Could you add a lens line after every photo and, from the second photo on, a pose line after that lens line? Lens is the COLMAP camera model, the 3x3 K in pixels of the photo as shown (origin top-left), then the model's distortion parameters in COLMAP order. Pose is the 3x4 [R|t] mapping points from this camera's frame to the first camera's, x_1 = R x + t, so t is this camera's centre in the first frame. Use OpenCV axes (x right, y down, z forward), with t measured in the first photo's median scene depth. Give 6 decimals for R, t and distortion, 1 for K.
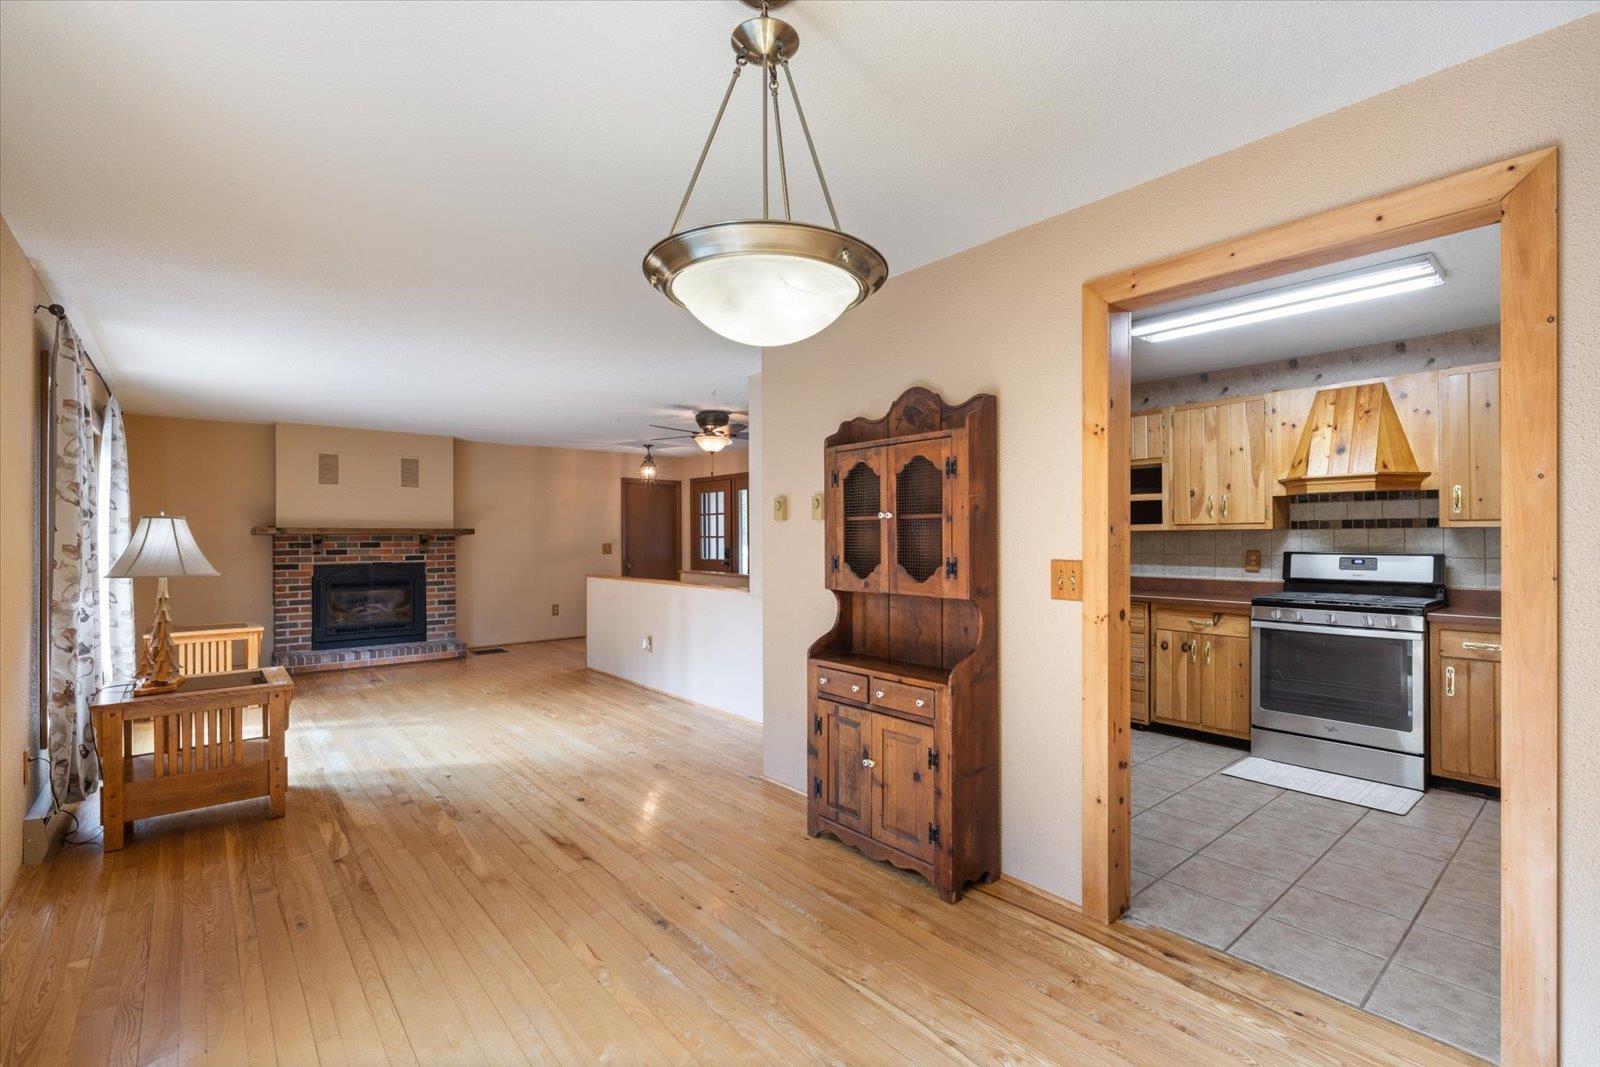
lens RADIAL K [[713.3, 0, 795.7], [0, 713.3, 535.3], [0, 0, 1]] dist [-0.002101, -0.000525]
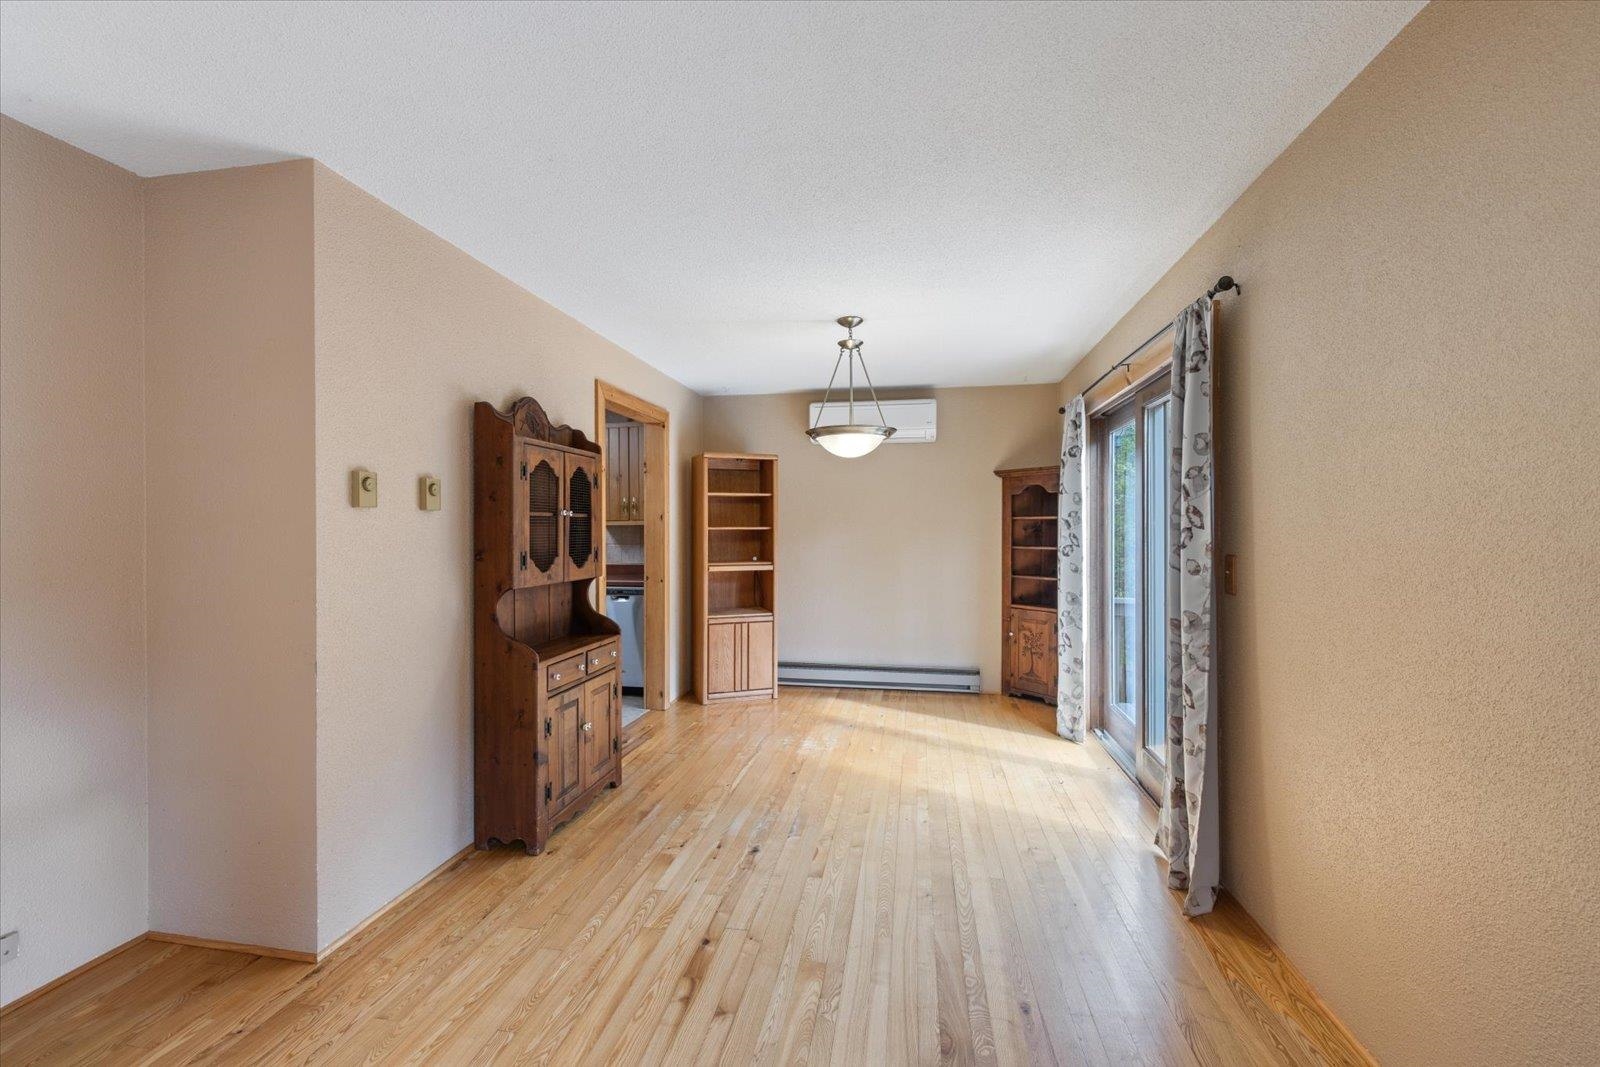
lens RADIAL K [[713.3, 0, 794.8], [0, 713.3, 521.6], [0, 0, 1]] dist [-0.002101, -0.000525]
pose [[-0.651683, 0.005216, 0.758473, -0.685570], [-0.000852, 0.999971, -0.007608, -0.004024], [-0.758491, -0.005604, -0.651660, 1.031484]]
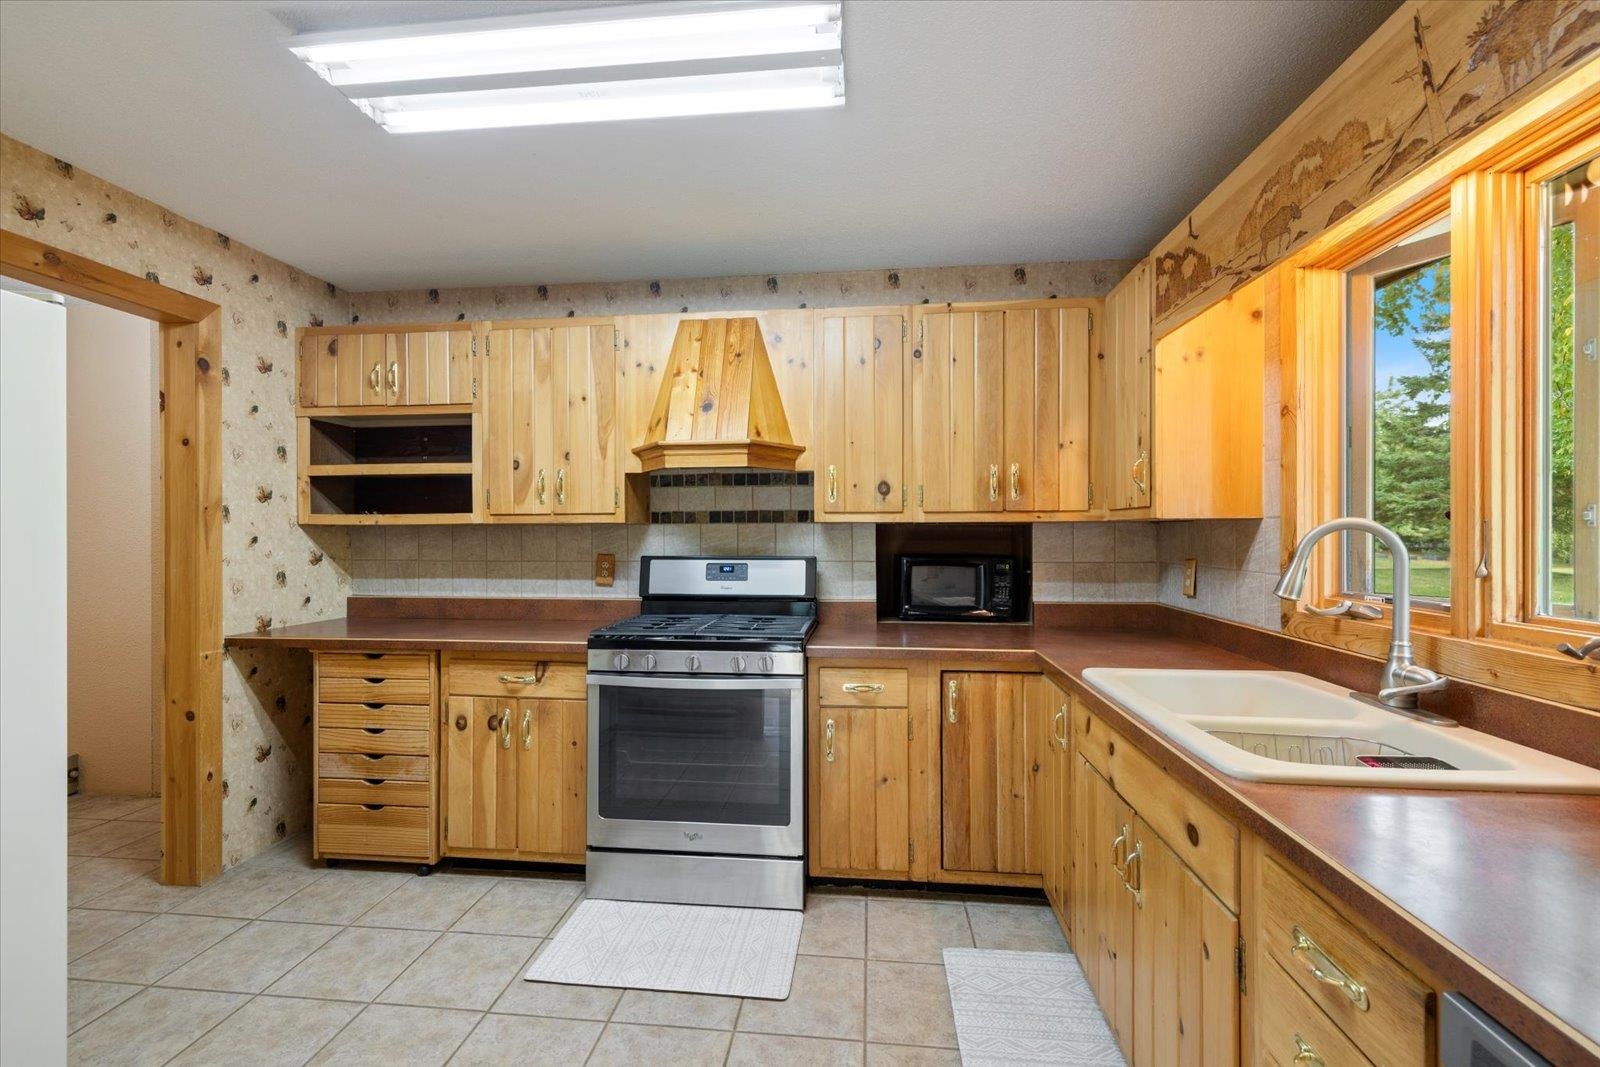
lens RADIAL K [[713.3, 0, 792.4], [0, 713.3, 531.4], [0, 0, 1]] dist [-0.002101, -0.000525]
pose [[0.726120, 0.002681, 0.687563, 0.345474], [-0.002899, 0.999995, -0.000838, -0.000630], [-0.687562, -0.001385, 0.726125, 0.435669]]
